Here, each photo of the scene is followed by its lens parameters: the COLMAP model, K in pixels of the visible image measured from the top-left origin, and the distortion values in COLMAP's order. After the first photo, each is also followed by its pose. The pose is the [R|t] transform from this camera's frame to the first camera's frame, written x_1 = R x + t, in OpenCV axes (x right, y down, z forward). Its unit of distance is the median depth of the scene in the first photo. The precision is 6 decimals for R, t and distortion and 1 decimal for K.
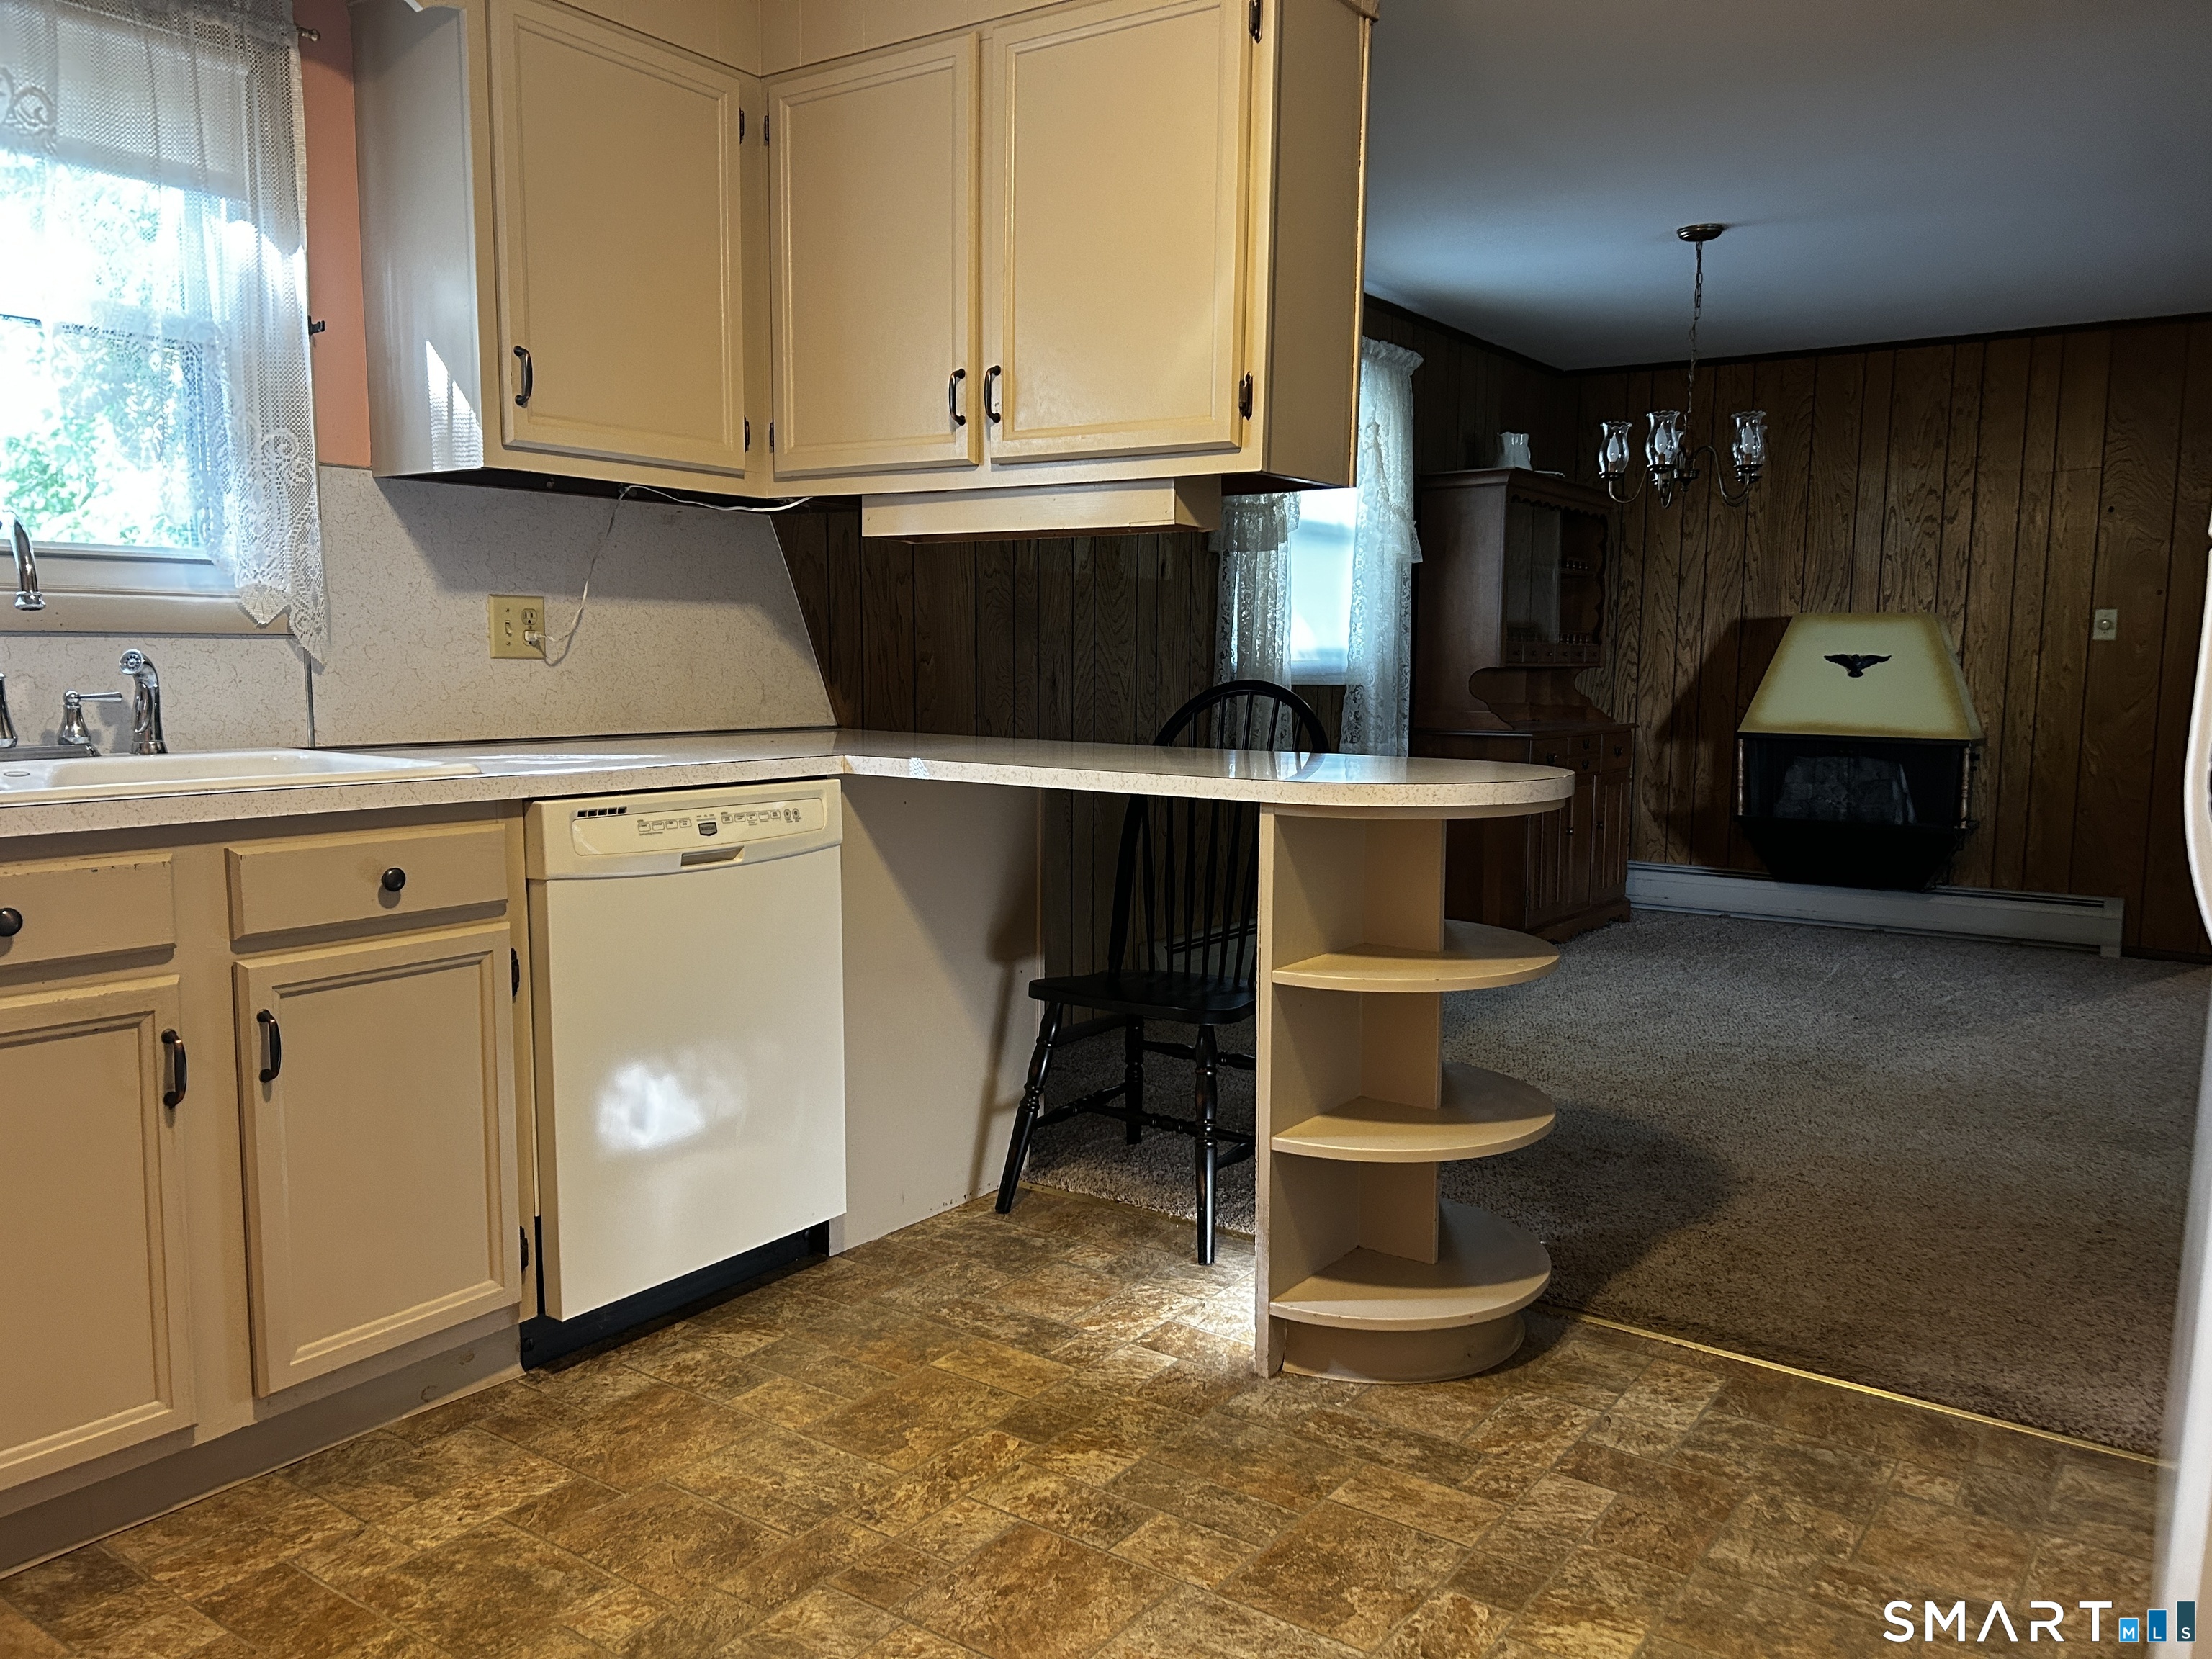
lens RADIAL K [[1681.5, 0, 1106.0], [0, 1681.5, 829.5], [0, 0, 1]] dist [0.010398, 0.006612]
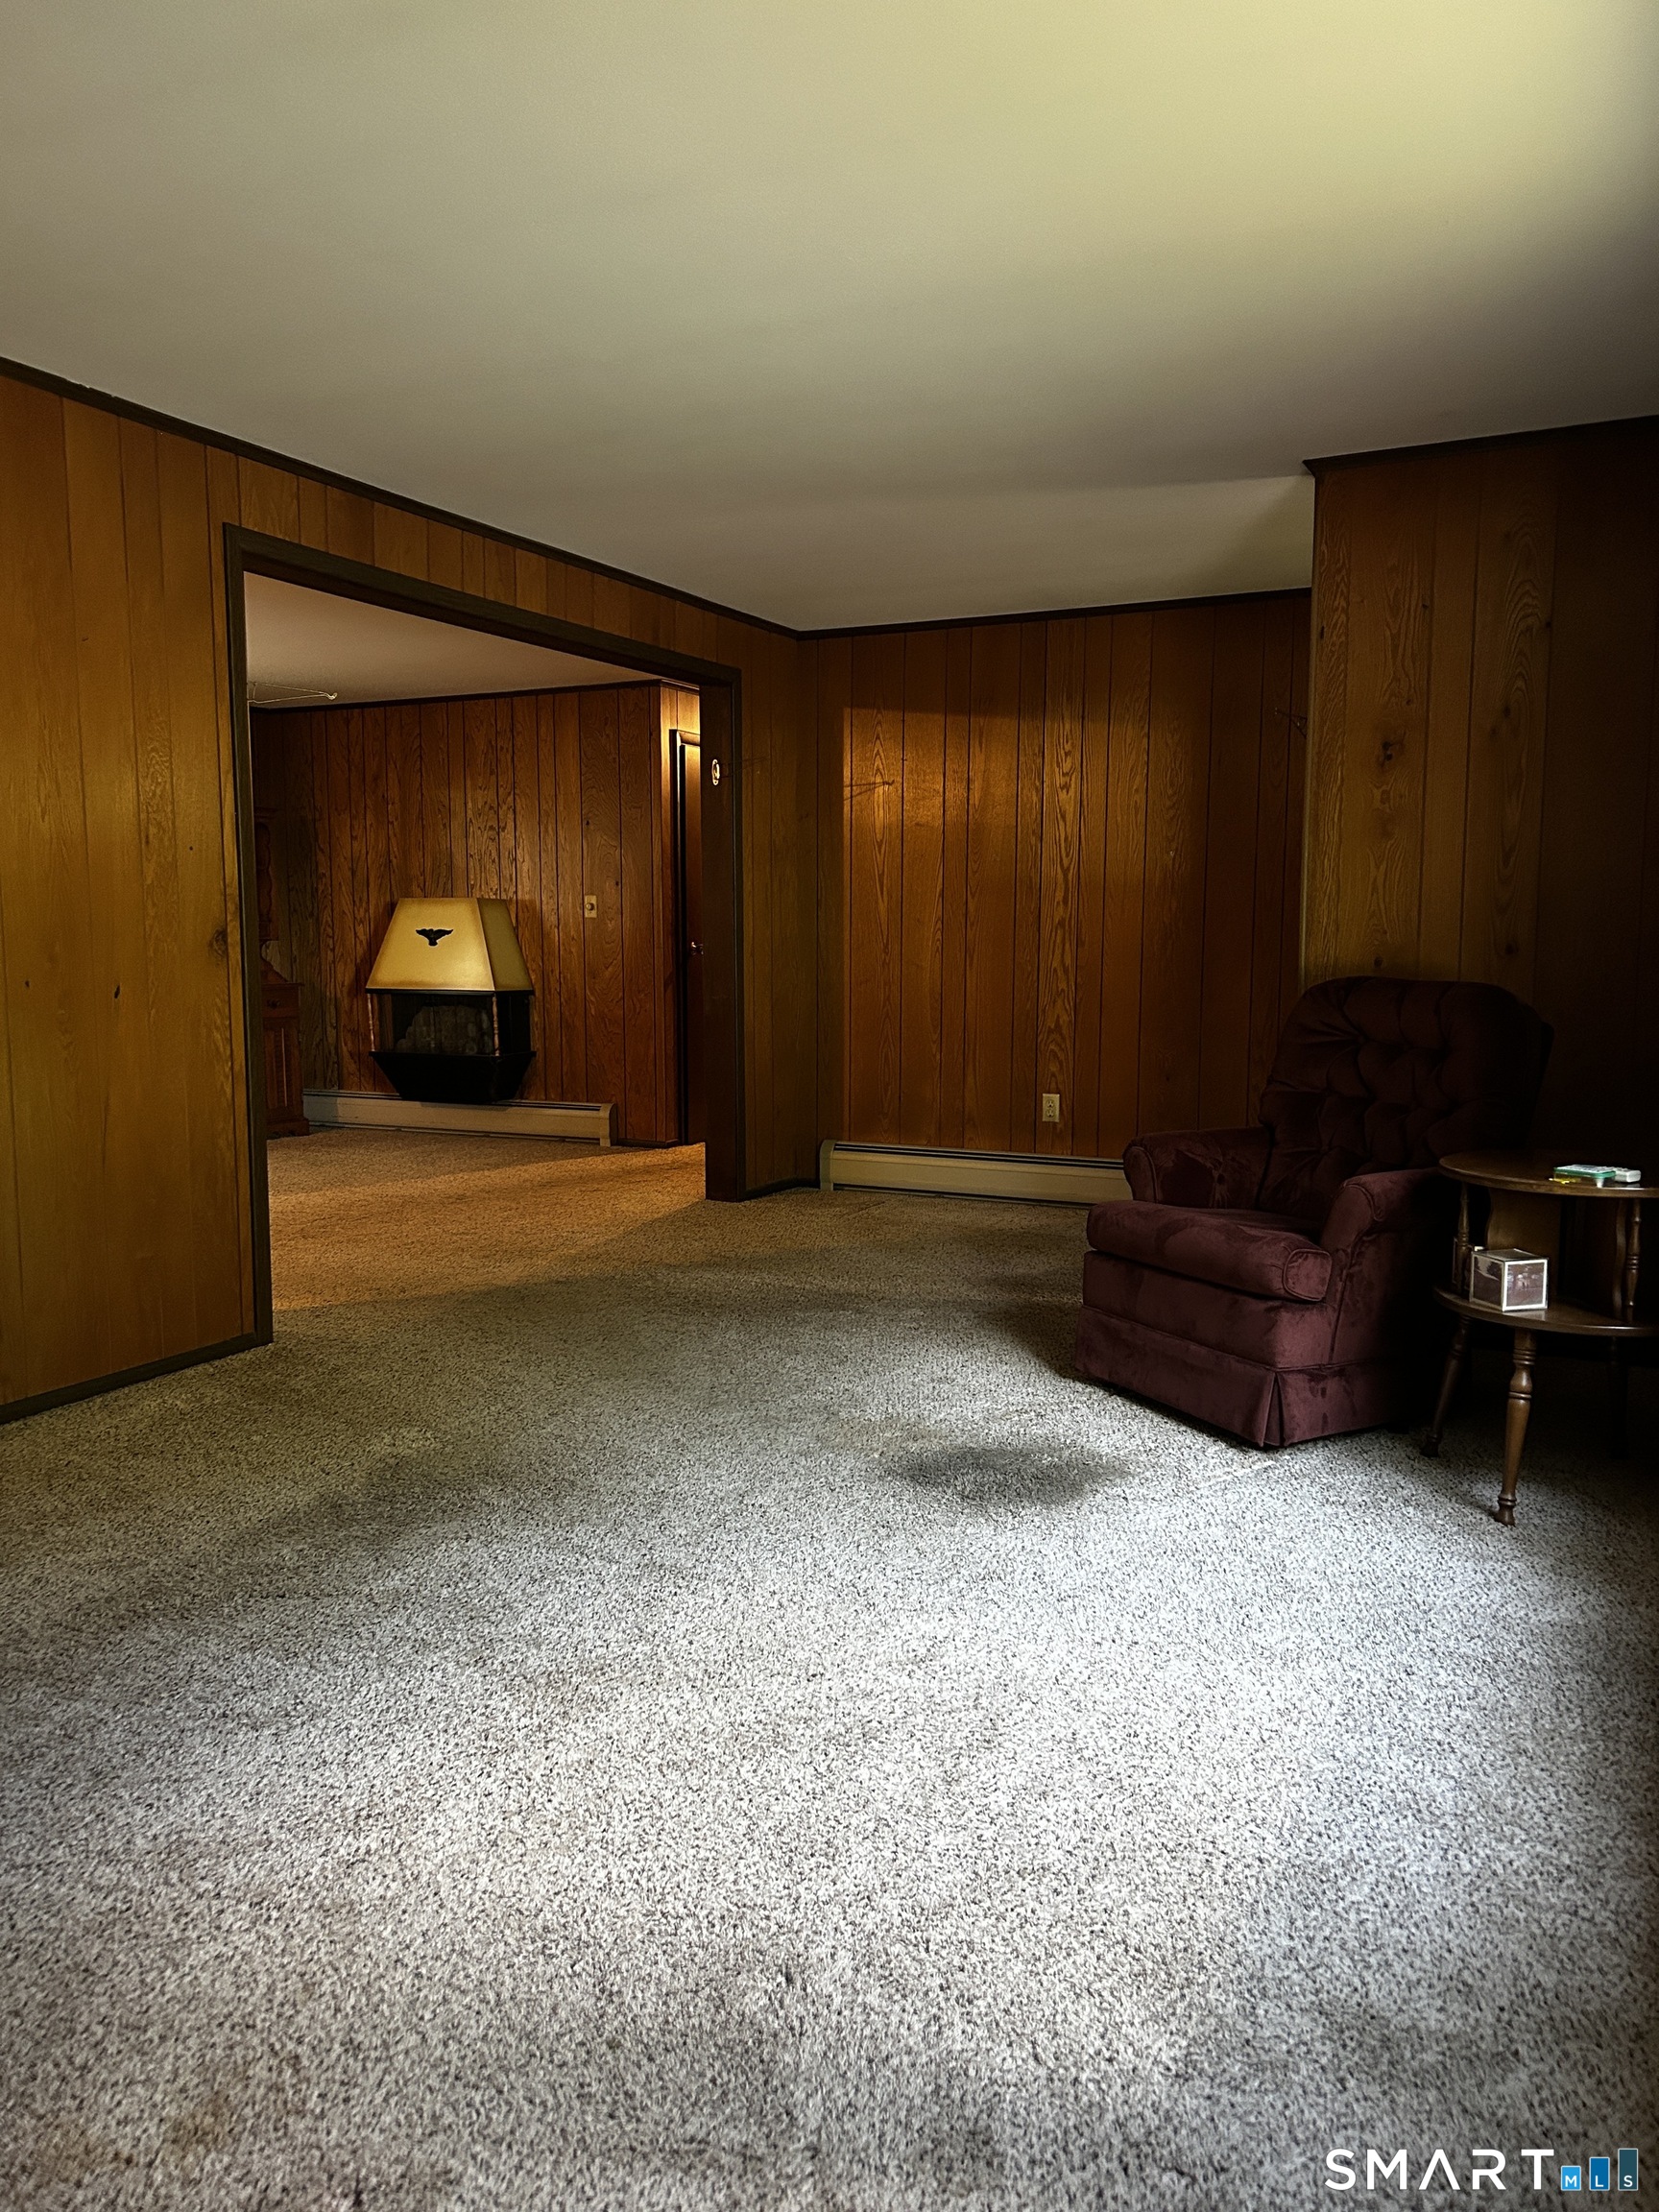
lens RADIAL K [[1667.0, 0, 821.9], [0, 1667.0, 1120.4], [0, 0, 1]] dist [0.133414, -0.335471]
pose [[0.989244, -0.025444, 0.144045, 0.557137], [0.024607, 0.999668, 0.007593, 0.046801], [-0.144191, -0.003967, 0.989542, -0.373917]]
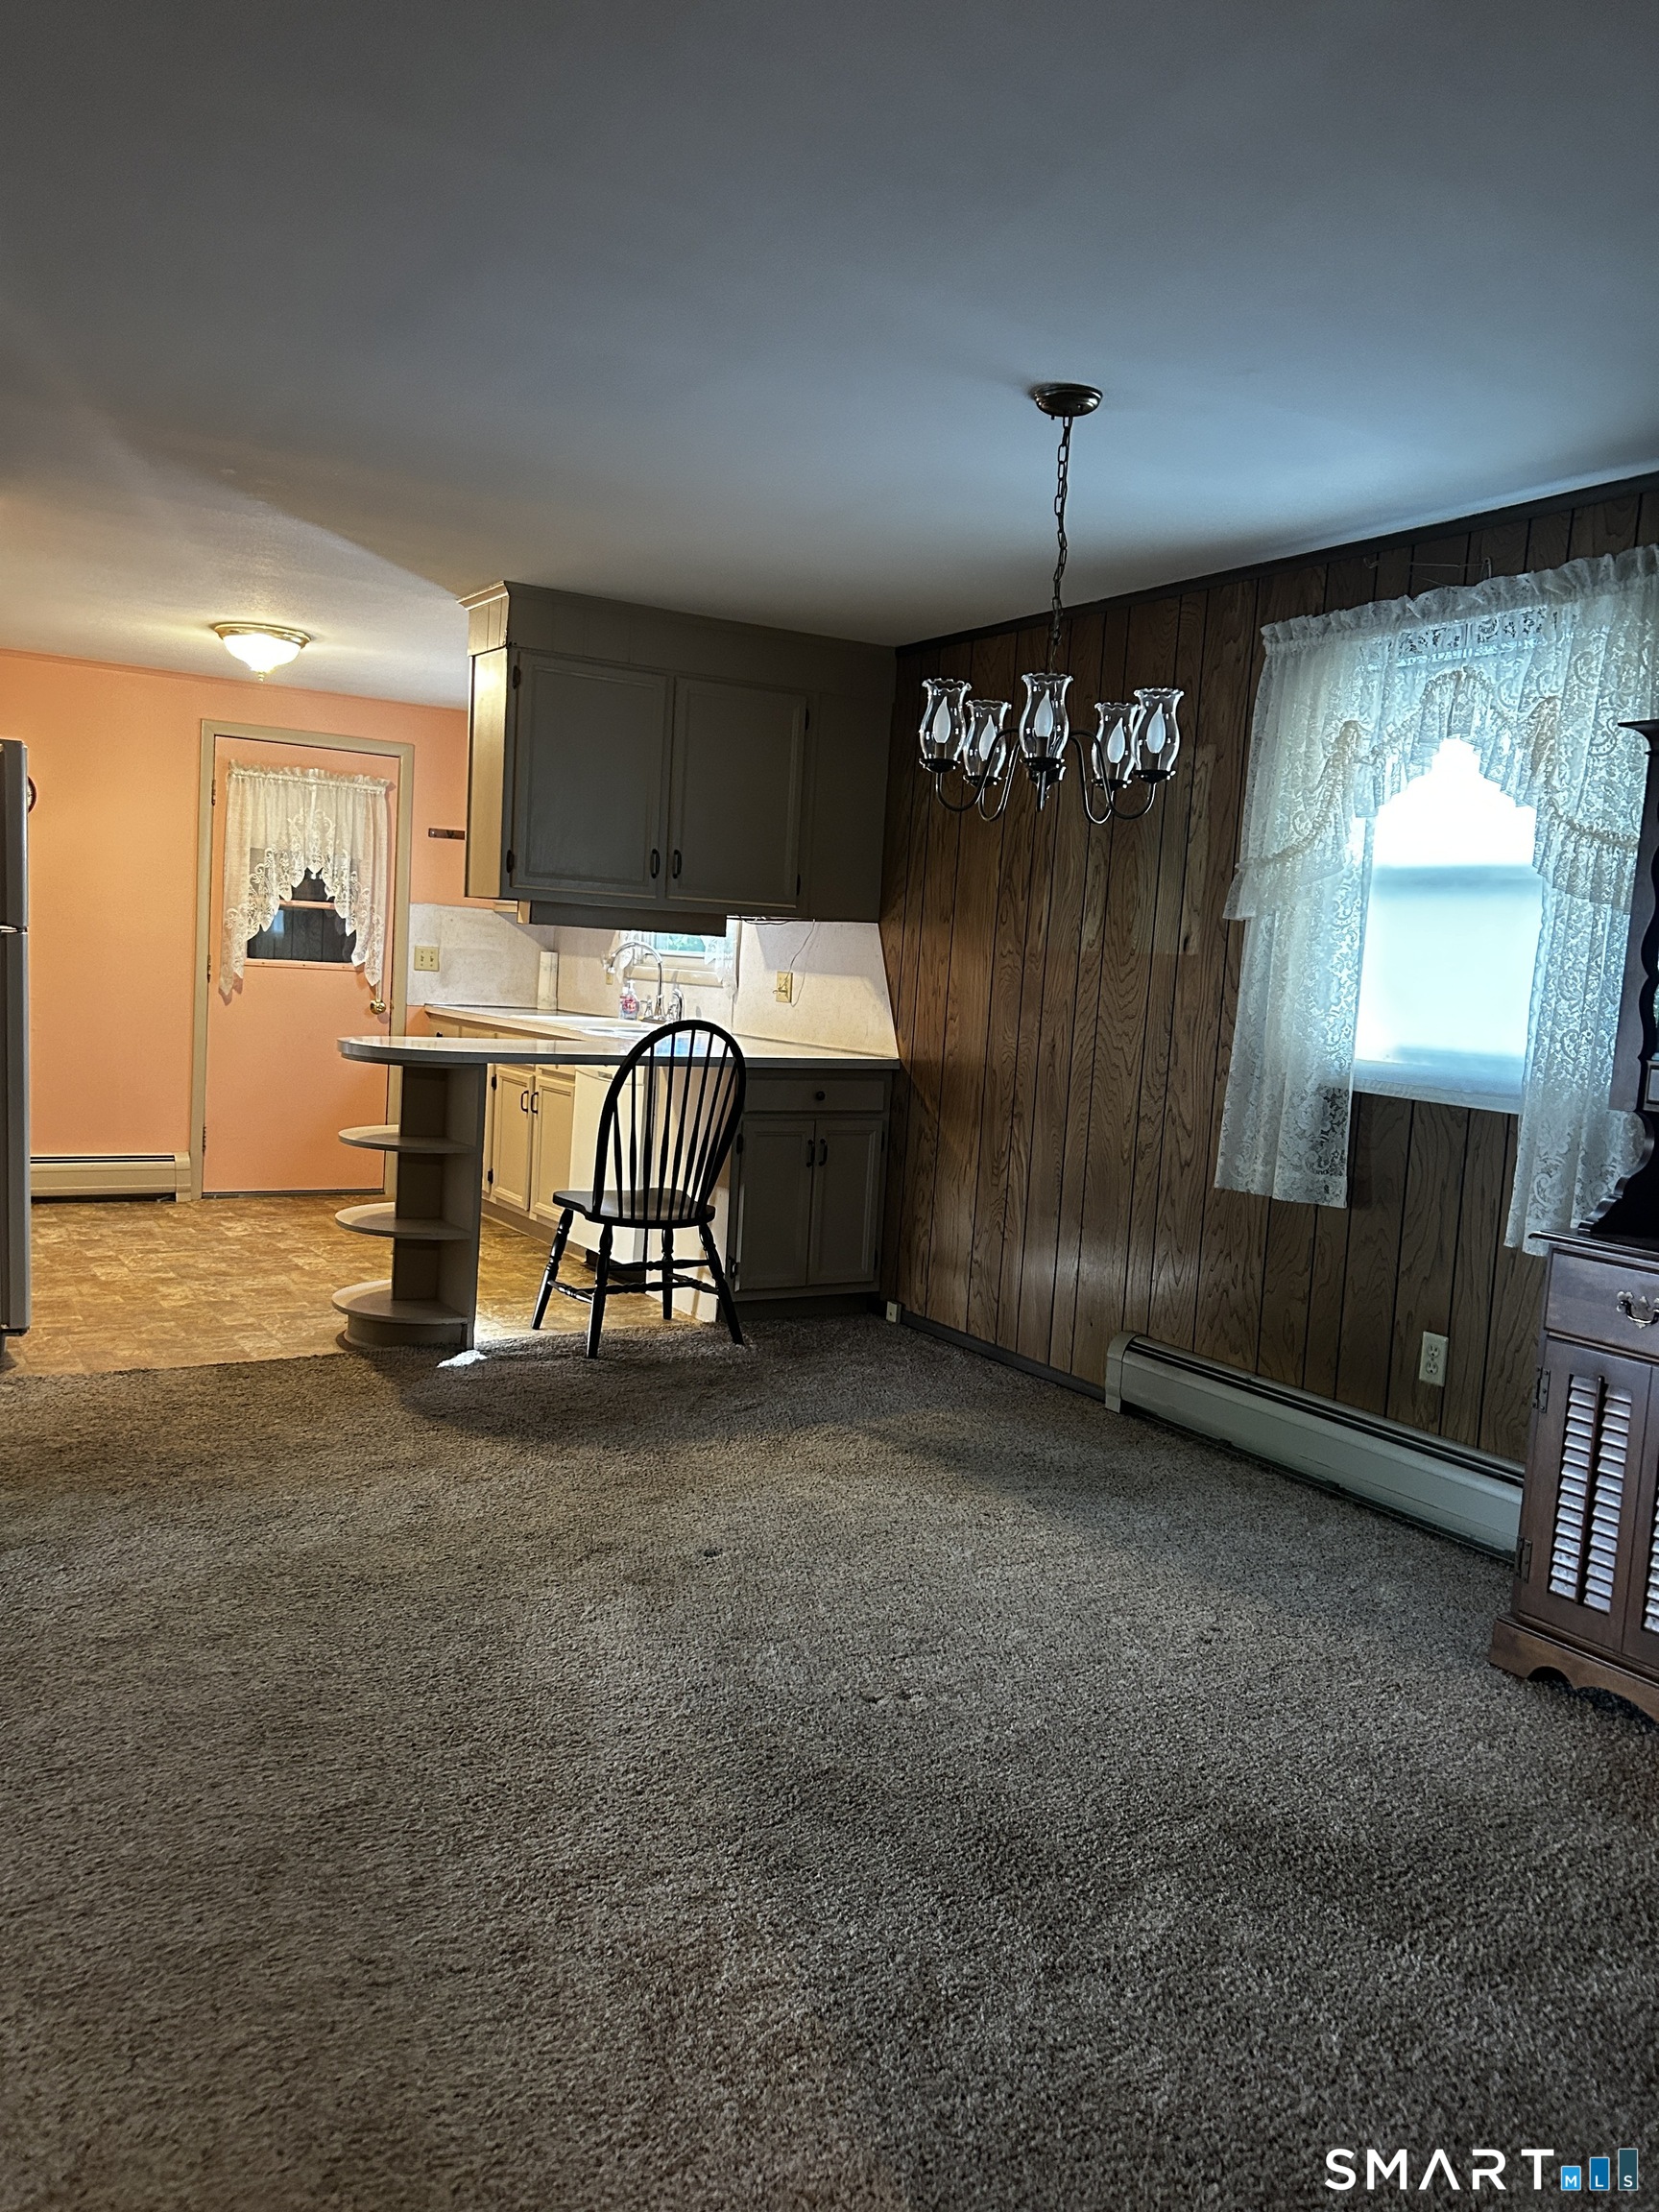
lens RADIAL K [[1667.0, 0, 821.9], [0, 1667.0, 1120.4], [0, 0, 1]] dist [0.133414, -0.335471]
pose [[-0.395393, 0.056083, -0.916798, 0.749785], [-0.155431, 0.979654, 0.126961, -0.111791], [0.905266, 0.192698, -0.378631, 0.913555]]
